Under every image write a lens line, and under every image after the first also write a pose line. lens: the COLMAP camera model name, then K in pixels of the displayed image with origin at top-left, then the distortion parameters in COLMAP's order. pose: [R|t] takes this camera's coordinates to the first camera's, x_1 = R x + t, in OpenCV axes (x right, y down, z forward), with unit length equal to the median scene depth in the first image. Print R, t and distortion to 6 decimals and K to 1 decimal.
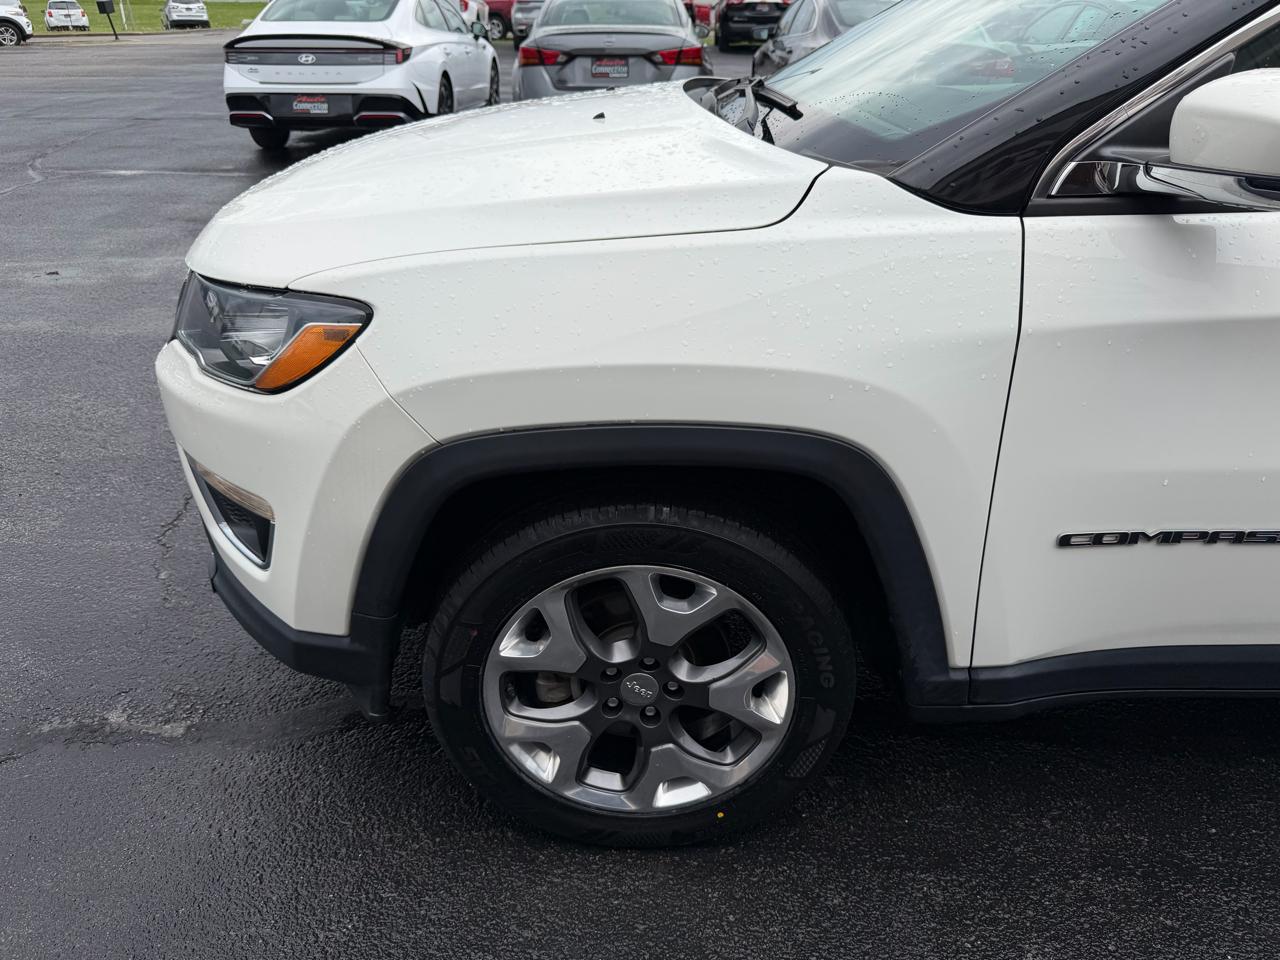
lens RADIAL K [[913.7, 0, 641.5], [0, 913.7, 481.7], [0, 0, 1]] dist [0.035729, -0.050131]
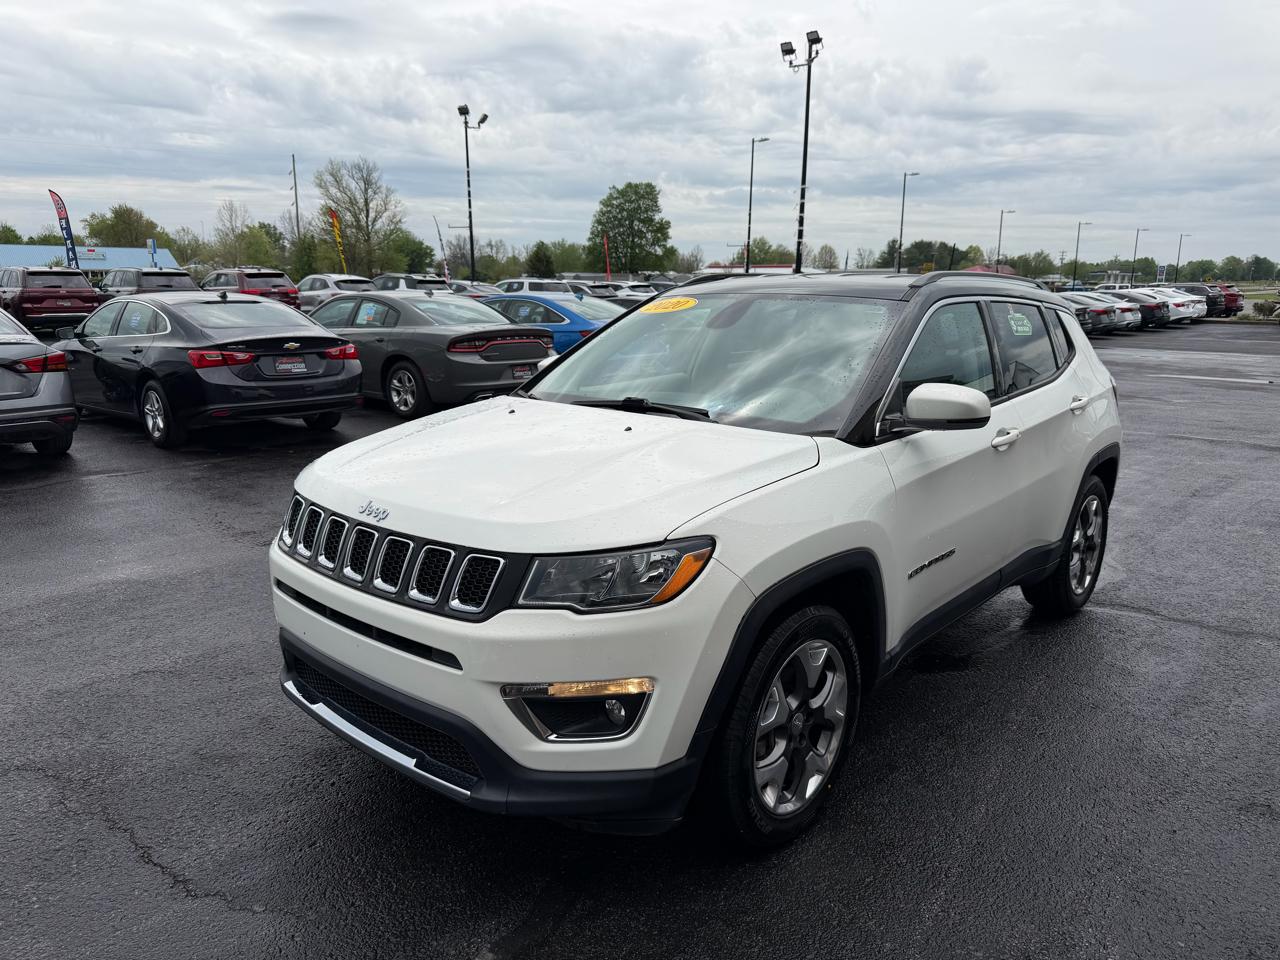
lens RADIAL K [[913.7, 0, 647.7], [0, 913.7, 473.2], [0, 0, 1]] dist [0.035729, -0.050131]
pose [[0.657467, -0.151339, 0.738128, -0.339431], [0.346614, 0.930563, -0.117943, -0.027457], [-0.669026, 0.333390, 0.664271, -0.033815]]
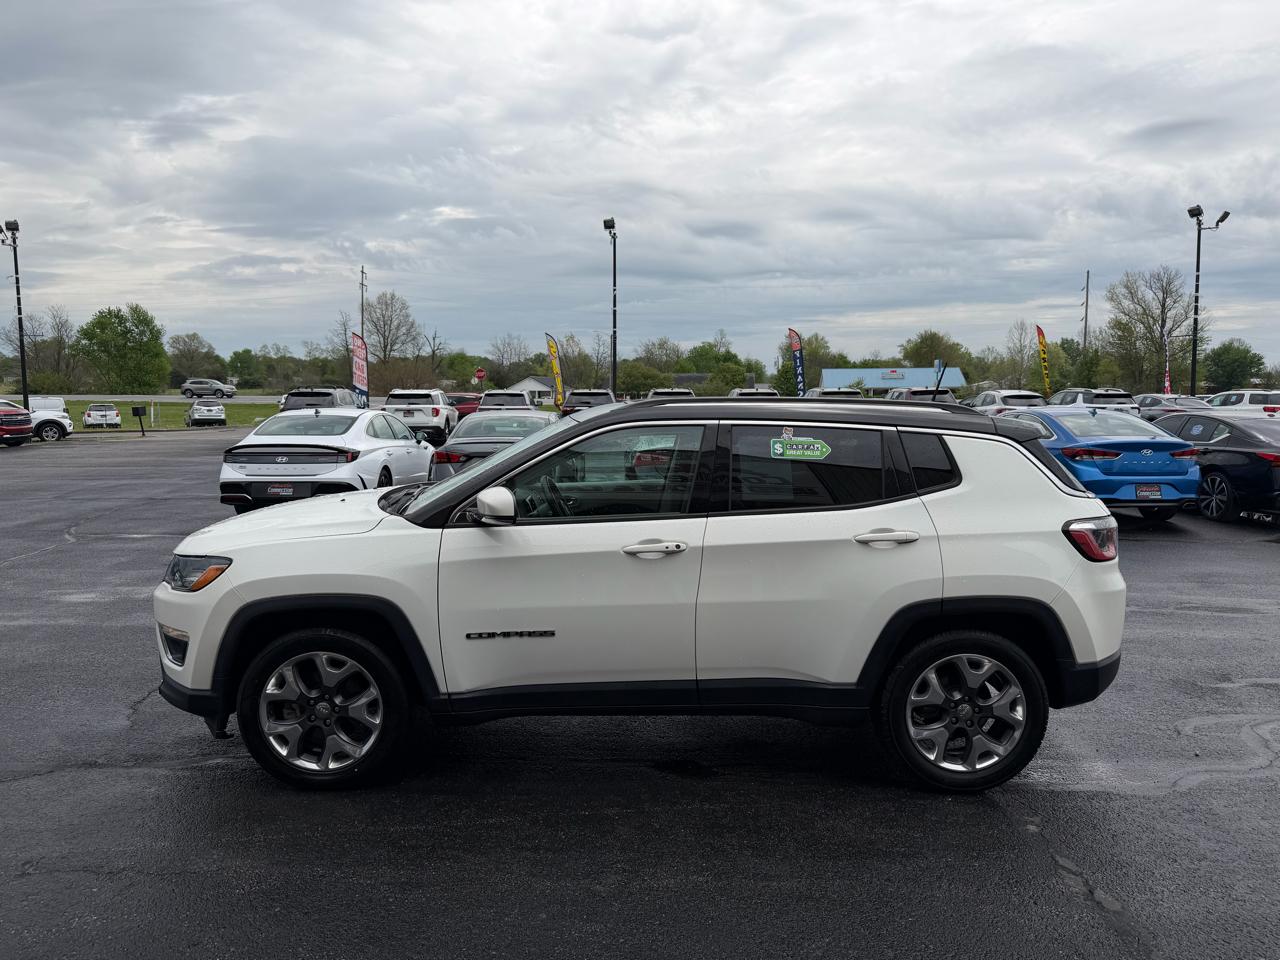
lens RADIAL K [[913.7, 0, 643.0], [0, 913.7, 478.6], [0, 0, 1]] dist [0.035729, -0.050131]
pose [[0.999694, -0.006453, 0.023867, 0.205027], [0.015114, 0.923461, -0.383395, 0.154642], [-0.019566, 0.383638, 0.923276, -0.399582]]
